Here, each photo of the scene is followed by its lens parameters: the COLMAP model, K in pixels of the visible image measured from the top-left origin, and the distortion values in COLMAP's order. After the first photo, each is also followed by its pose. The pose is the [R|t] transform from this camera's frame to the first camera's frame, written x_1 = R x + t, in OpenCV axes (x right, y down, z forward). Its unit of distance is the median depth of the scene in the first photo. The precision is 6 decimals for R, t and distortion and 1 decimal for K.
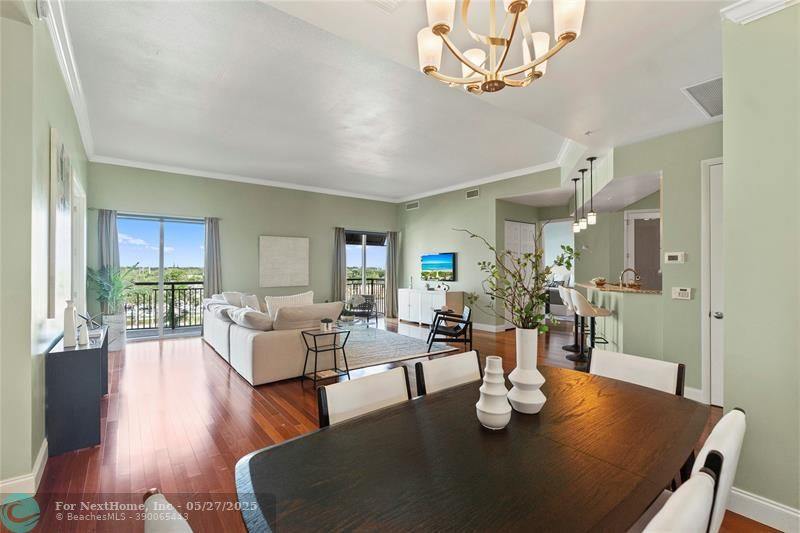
lens RADIAL K [[362.4, 0, 400.0], [0, 362.4, 266.5], [0, 0, 1]] dist [-0.003580, -0.000288]
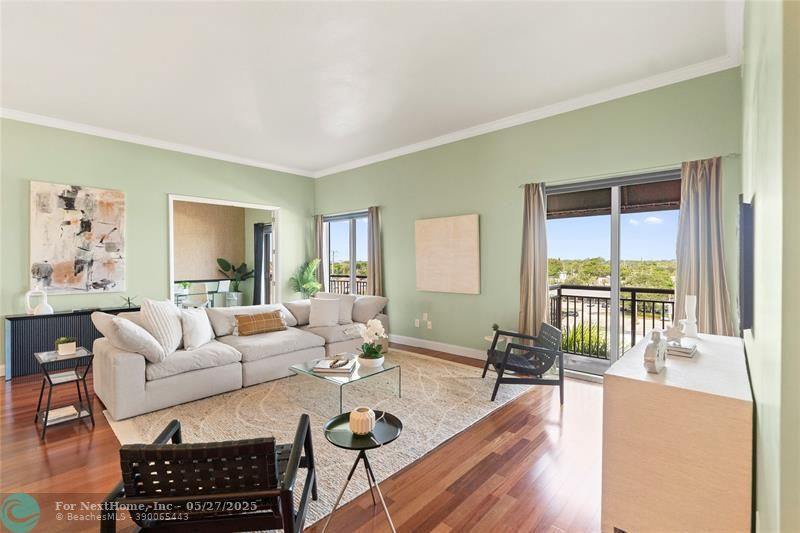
lens RADIAL K [[364.6, 0, 396.2], [0, 364.6, 262.1], [0, 0, 1]] dist [0.000196, 0.000325]
pose [[0.165569, 0.004087, -0.986190, 0.321226], [0.006597, 0.999964, 0.005252, -0.004371], [0.986176, -0.007376, 0.165536, 0.784383]]
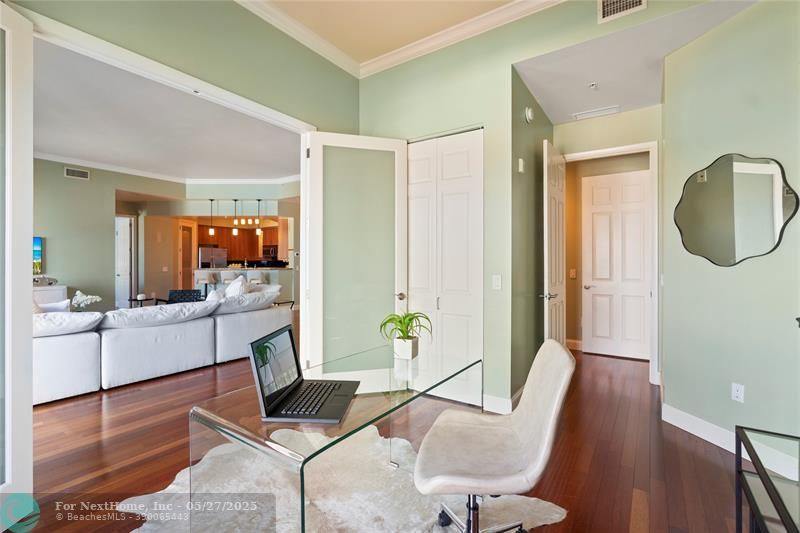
lens RADIAL K [[362.4, 0, 400.0], [0, 362.4, 266.5], [0, 0, 1]] dist [-0.003580, -0.000288]
pose [[-0.303054, -0.009187, 0.952929, -0.841383], [-0.001323, 0.999957, 0.009220, 0.016310], [-0.952973, 0.001534, -0.303053, 0.496498]]
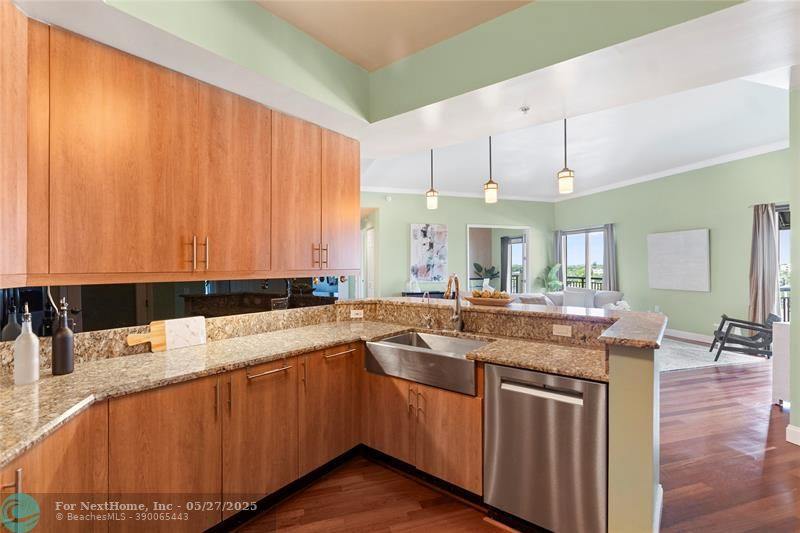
lens RADIAL K [[362.4, 0, 400.0], [0, 362.4, 266.5], [0, 0, 1]] dist [-0.003580, -0.000288]
pose [[-0.349870, 0.004218, -0.936789, 0.695055], [0.004171, 0.999987, 0.002945, -0.005043], [0.936789, -0.002877, -0.349883, 0.674146]]
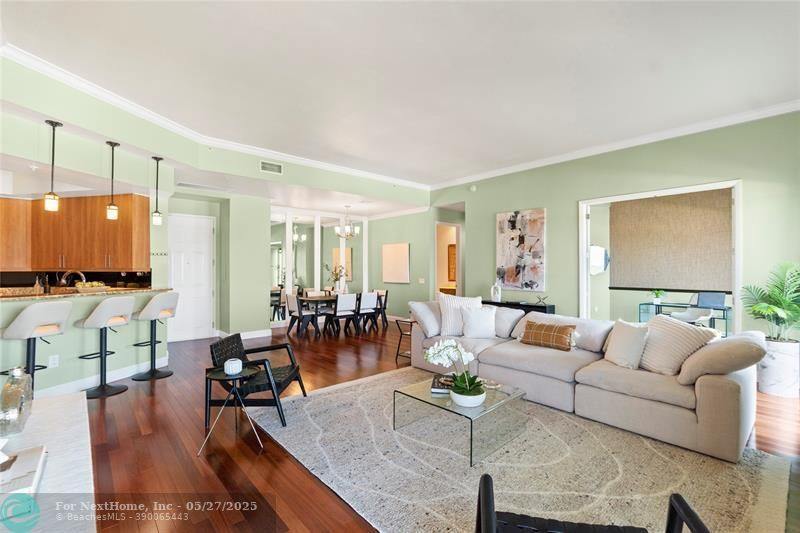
lens RADIAL K [[362.4, 0, 400.0], [0, 362.4, 266.5], [0, 0, 1]] dist [-0.003580, -0.000288]
pose [[-0.997899, -0.001126, -0.064779, -0.035812], [-0.000779, 0.999985, -0.005382, -0.001075], [0.064784, -0.005320, -0.997885, 1.153902]]
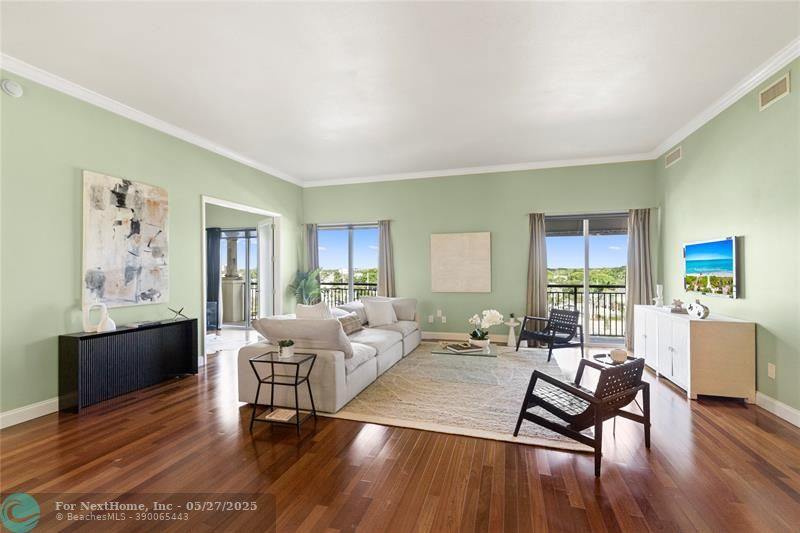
lens RADIAL K [[362.4, 0, 400.0], [0, 362.4, 266.5], [0, 0, 1]] dist [-0.003580, -0.000288]
pose [[0.582630, -0.010259, -0.812673, 0.278720], [0.010516, 0.999932, -0.005084, -0.001798], [0.812669, -0.005584, 0.582698, 0.388647]]
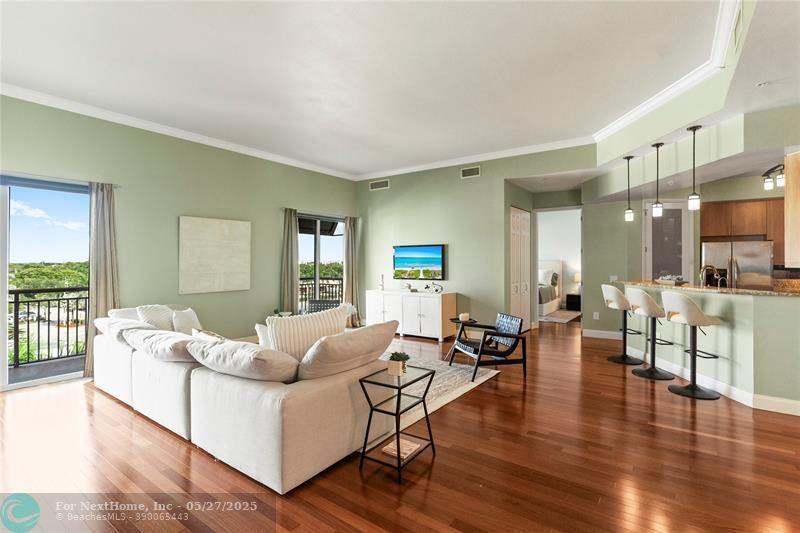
lens RADIAL K [[386.5, 0, 392.9], [0, 386.5, 263.4], [0, 0, 1]] dist [-0.003977, -0.000330]
pose [[0.961784, -0.003448, 0.273789, -0.196407], [0.001482, 0.999972, 0.007386, -0.003218], [-0.273806, -0.006698, 0.961762, 0.207555]]
